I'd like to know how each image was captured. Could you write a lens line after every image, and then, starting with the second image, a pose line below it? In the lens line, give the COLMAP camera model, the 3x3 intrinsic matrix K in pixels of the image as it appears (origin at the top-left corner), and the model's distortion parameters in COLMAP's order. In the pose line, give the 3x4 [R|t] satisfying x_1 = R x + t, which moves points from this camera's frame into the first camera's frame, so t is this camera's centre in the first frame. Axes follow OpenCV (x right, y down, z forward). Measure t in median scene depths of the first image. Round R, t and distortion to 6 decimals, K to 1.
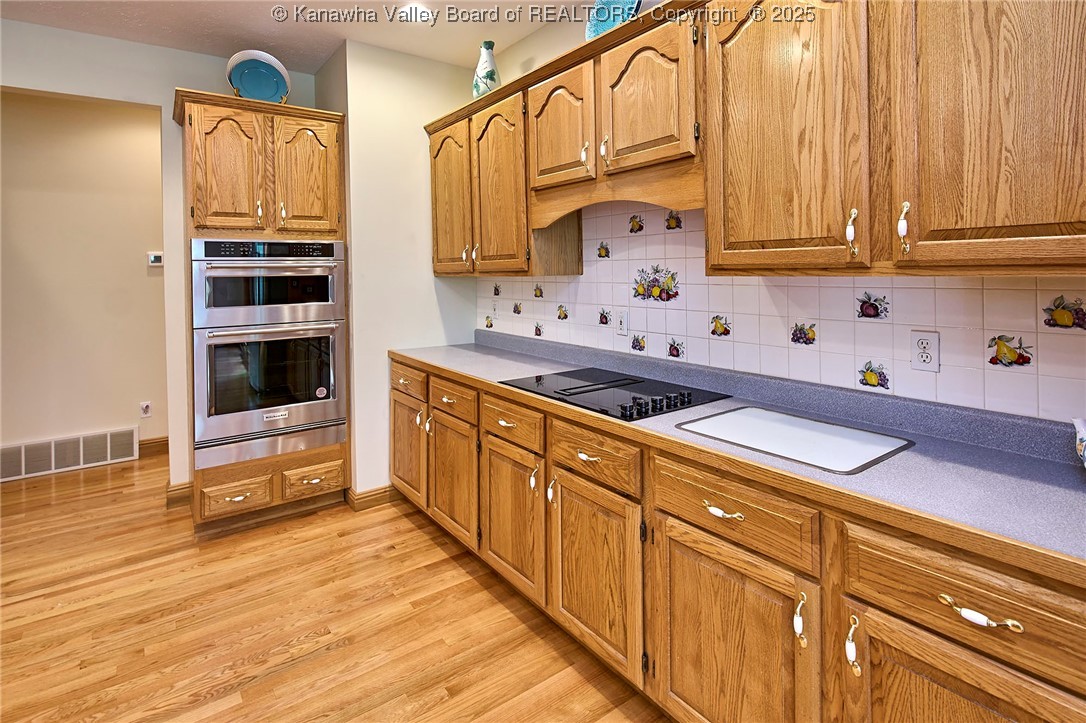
lens RADIAL K [[542.2, 0, 522.5], [0, 542.2, 274.6], [0, 0, 1]] dist [0.009660, -0.002364]
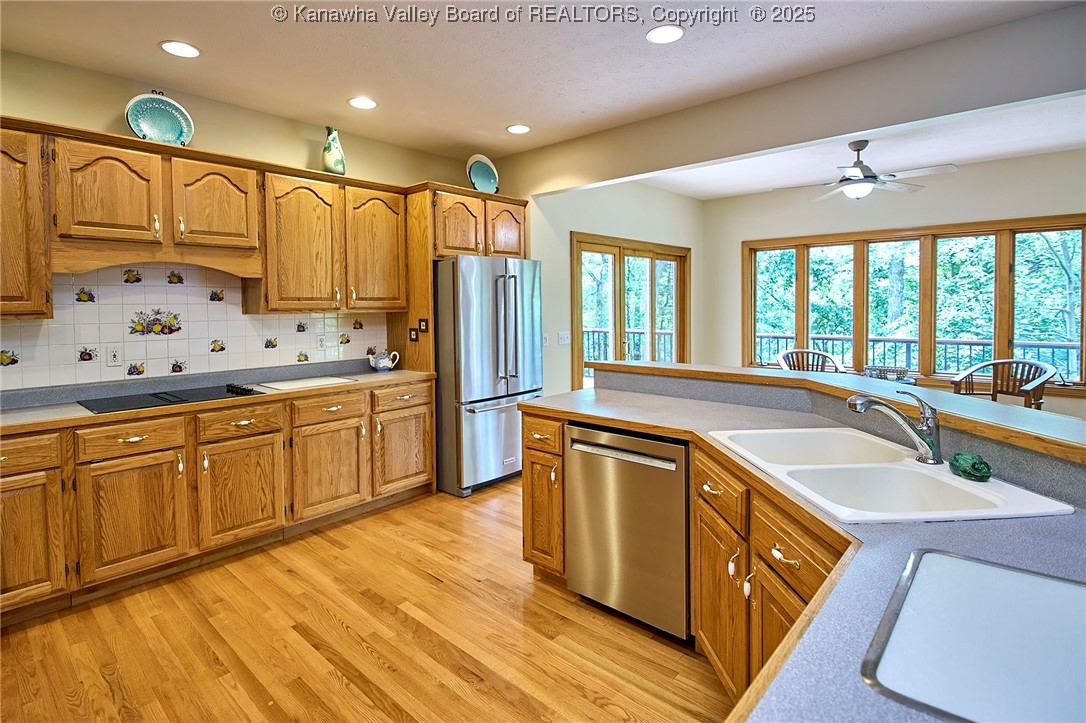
lens RADIAL K [[542.2, 0, 544.5], [0, 542.2, 359.8], [0, 0, 1]] dist [0.009660, -0.002364]
pose [[-0.206760, -0.083059, 0.974860, -1.370193], [0.021795, 0.995752, 0.089462, 0.009821], [-0.978149, 0.039744, -0.204071, 0.345333]]
